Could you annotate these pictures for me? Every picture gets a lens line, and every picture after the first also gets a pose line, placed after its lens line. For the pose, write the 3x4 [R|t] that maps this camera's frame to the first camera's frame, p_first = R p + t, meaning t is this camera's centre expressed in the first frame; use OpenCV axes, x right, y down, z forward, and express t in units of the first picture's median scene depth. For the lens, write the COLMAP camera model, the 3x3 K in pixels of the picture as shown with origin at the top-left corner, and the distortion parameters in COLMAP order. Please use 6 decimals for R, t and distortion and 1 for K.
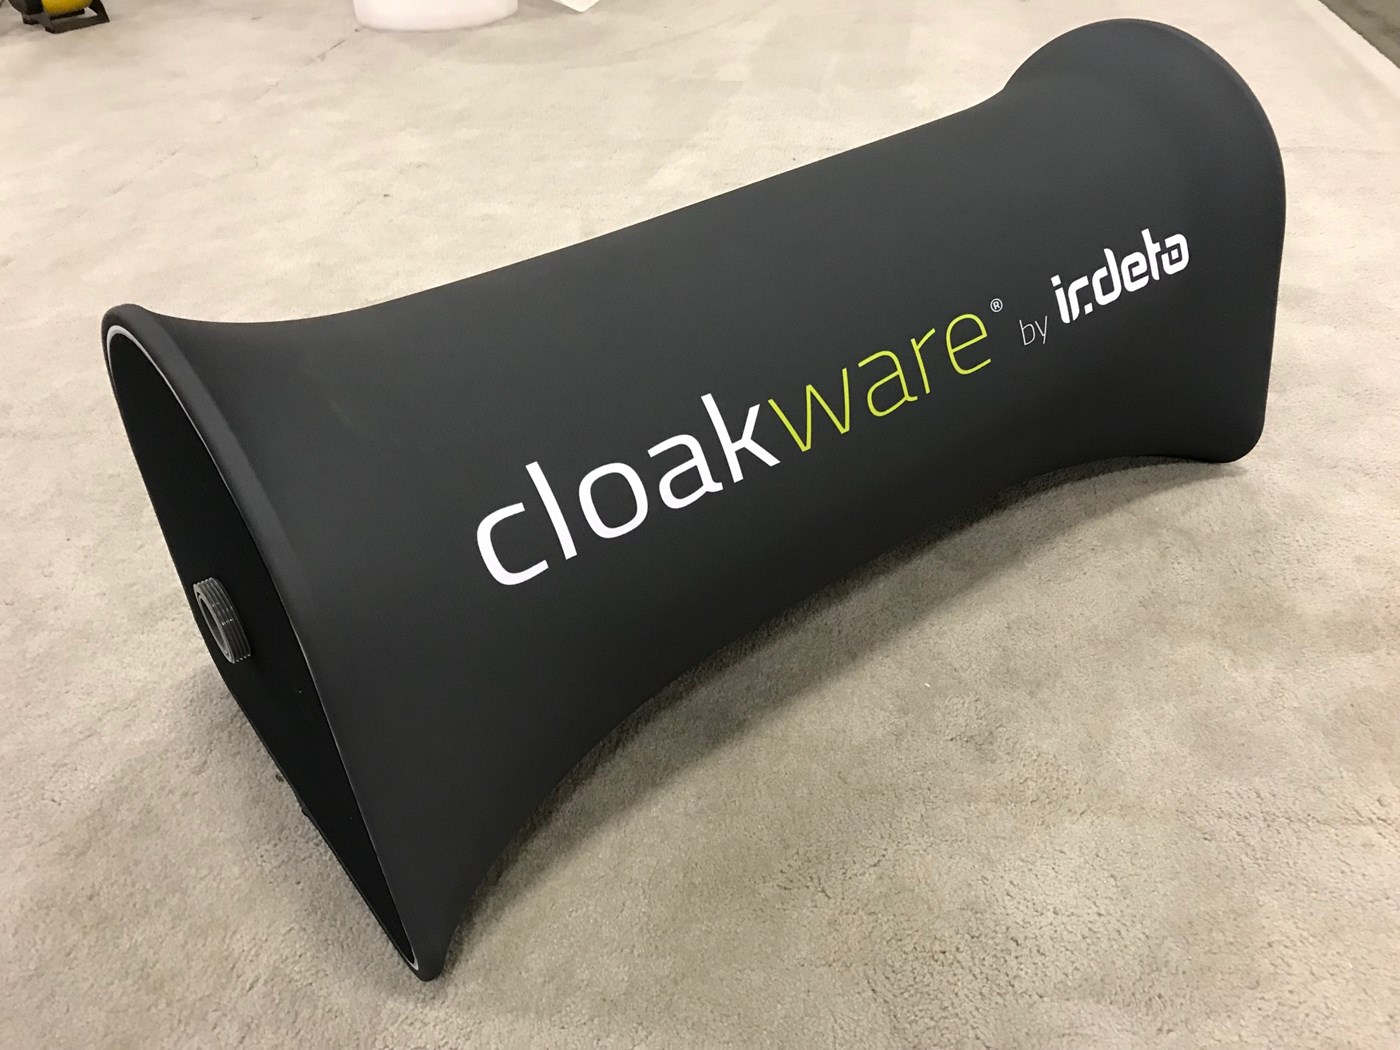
lens RADIAL K [[1161.0, 0, 698.1], [0, 1161.0, 520.2], [0, 0, 1]] dist [0.036368, -0.037383]
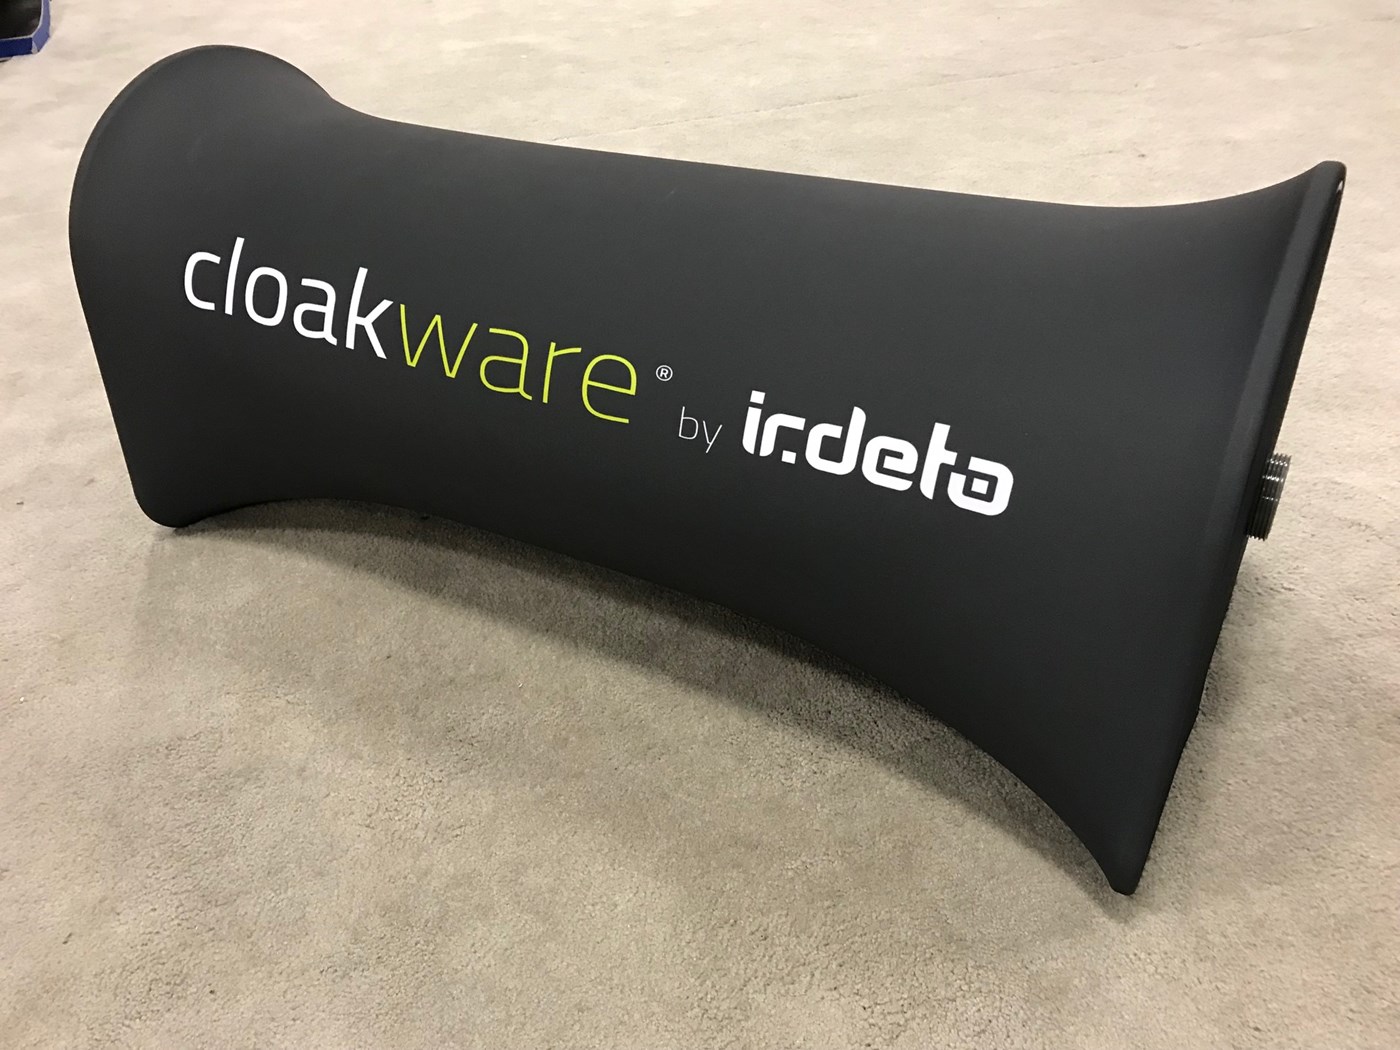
lens RADIAL K [[1161.0, 0, 698.2], [0, 1161.0, 532.5], [0, 0, 1]] dist [0.036368, -0.037383]
pose [[0.365517, 0.567780, -0.737579, 0.917929], [-0.501471, 0.787699, 0.357851, -0.391611], [0.784171, 0.239074, 0.572643, 0.539232]]
